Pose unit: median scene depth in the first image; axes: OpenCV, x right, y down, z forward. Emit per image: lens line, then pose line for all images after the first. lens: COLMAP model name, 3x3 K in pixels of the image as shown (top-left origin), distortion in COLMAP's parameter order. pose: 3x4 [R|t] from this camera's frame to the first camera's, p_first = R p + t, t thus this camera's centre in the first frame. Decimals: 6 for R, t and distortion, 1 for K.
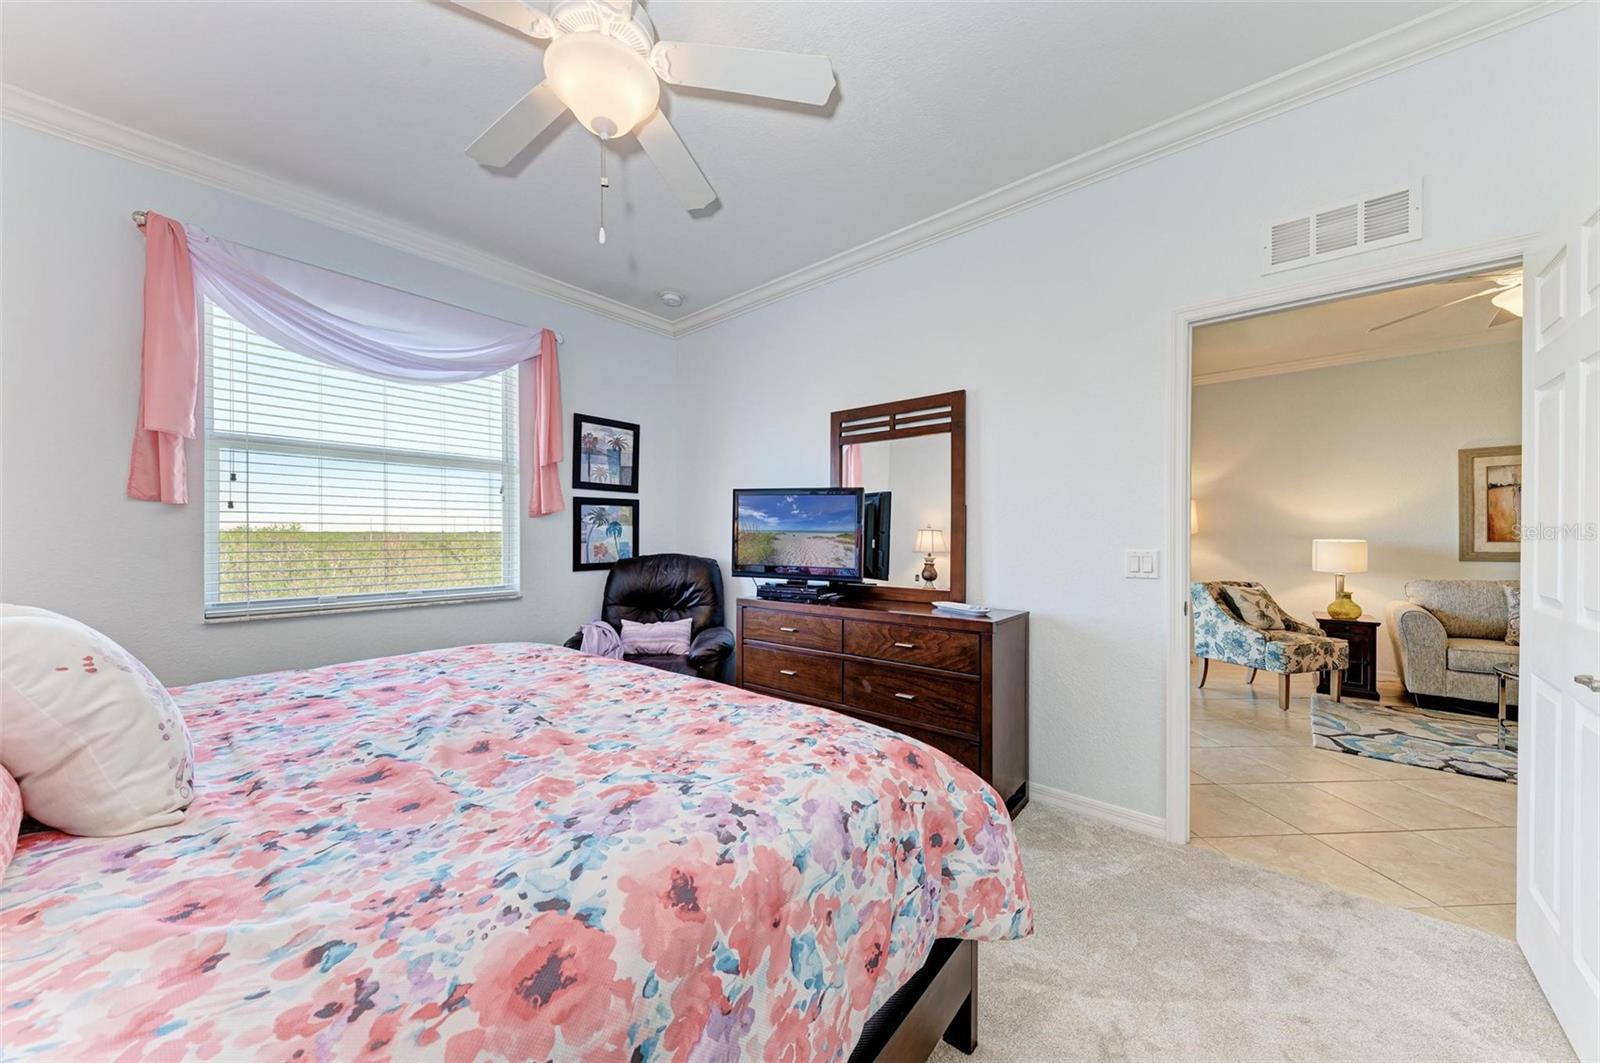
lens RADIAL K [[569.3, 0, 812.6], [0, 569.3, 536.2], [0, 0, 1]] dist [0.003990, -0.000830]
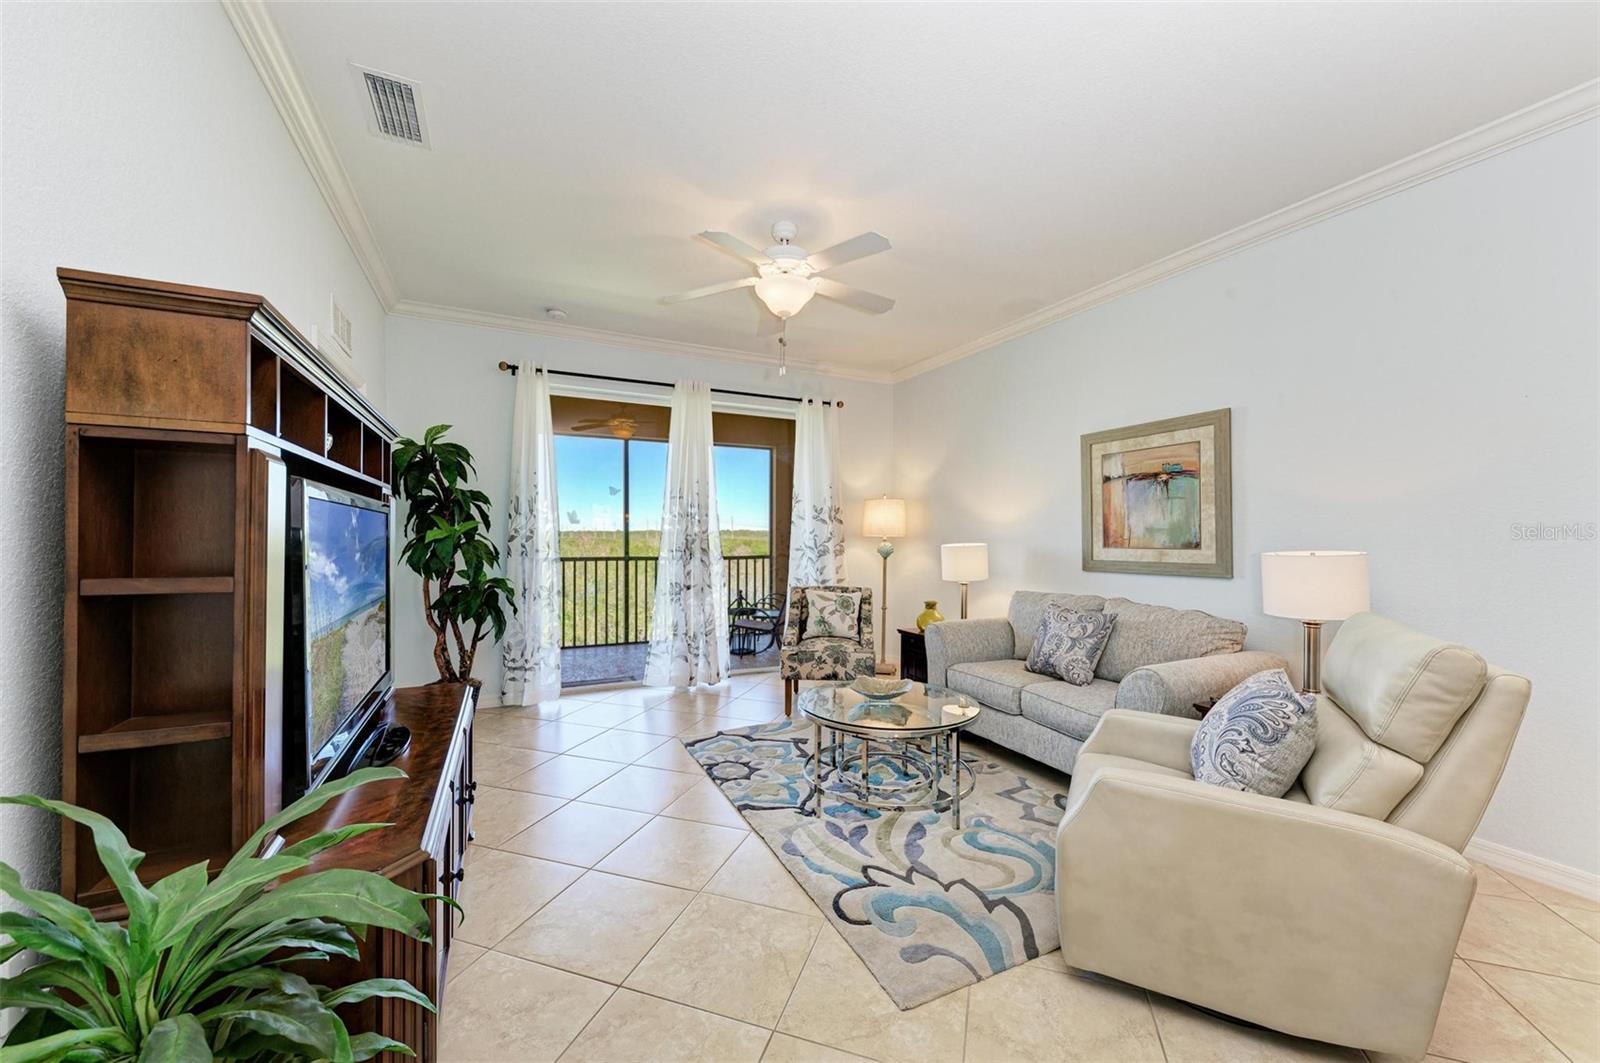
lens RADIAL K [[596.1, 0, 804.9], [0, 596.1, 533.6], [0, 0, 1]] dist [0.006343, -0.000939]
pose [[0.915269, -0.001584, -0.402841, 1.378960], [0.000256, 0.999994, -0.003350, -0.008893], [0.402844, 0.002963, 0.915264, 0.066926]]
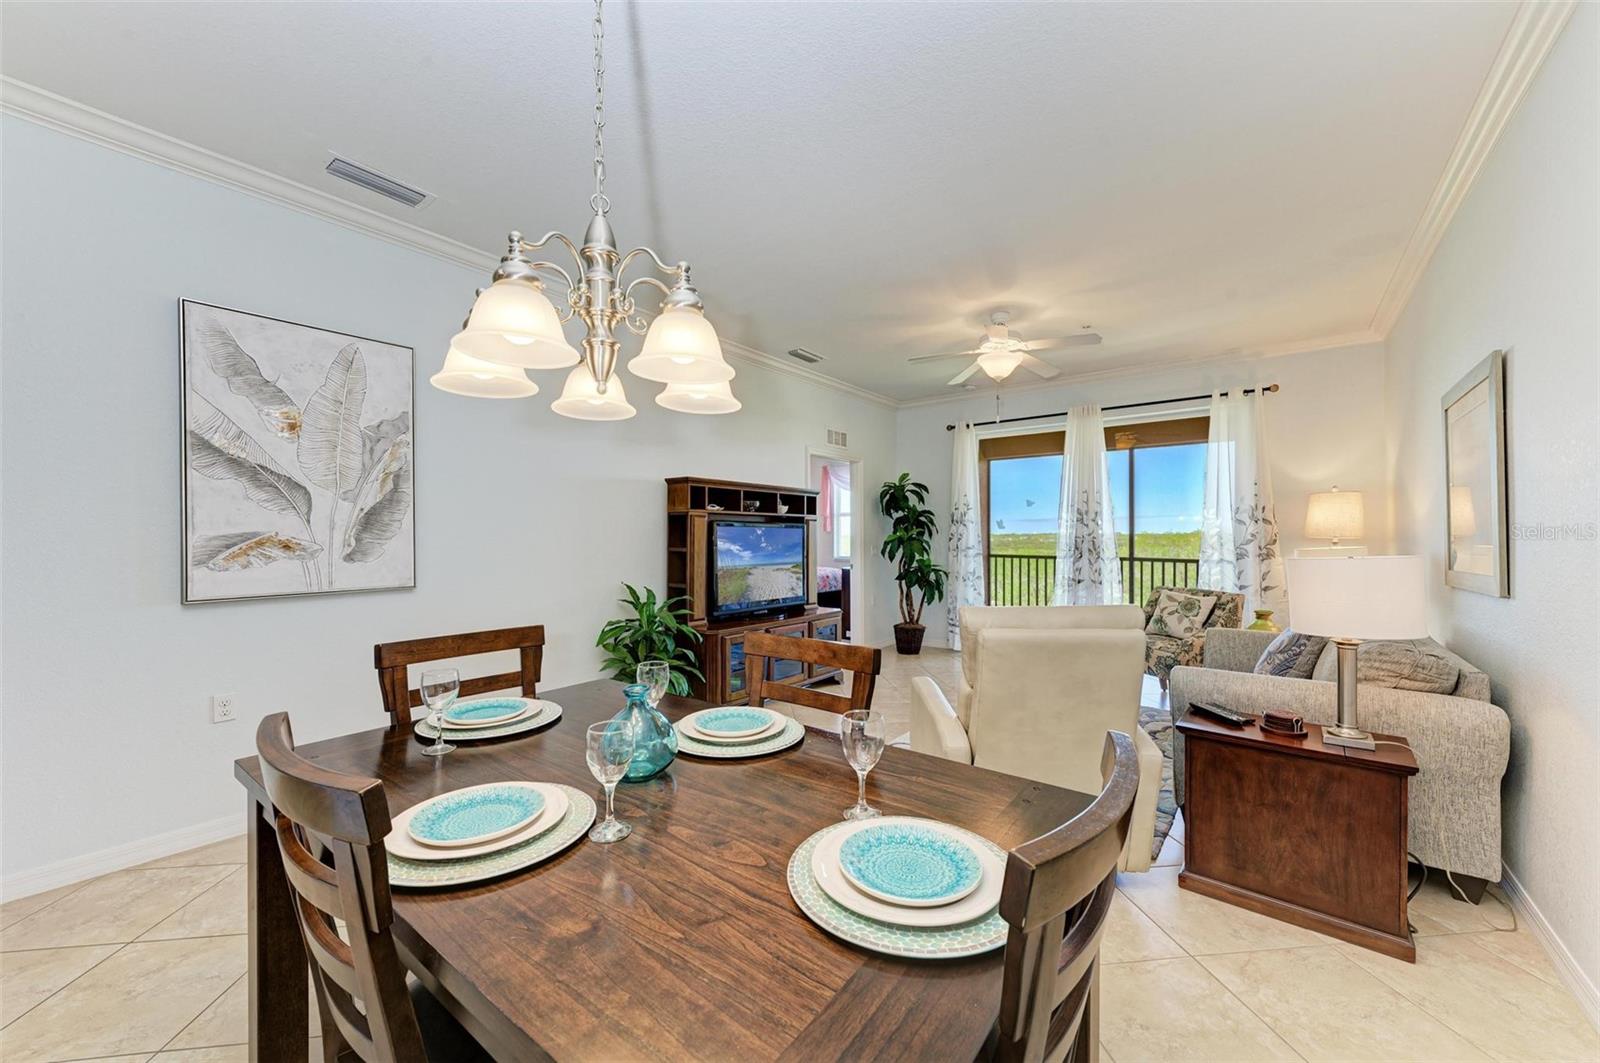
lens RADIAL K [[596.1, 0, 797.1], [0, 596.1, 533.5], [0, 0, 1]] dist [0.006343, -0.000939]
pose [[0.036025, -0.008734, -0.999313, 2.140648], [-0.000360, 0.999962, -0.008753, -0.005684], [0.999351, 0.000675, 0.036020, 0.379940]]
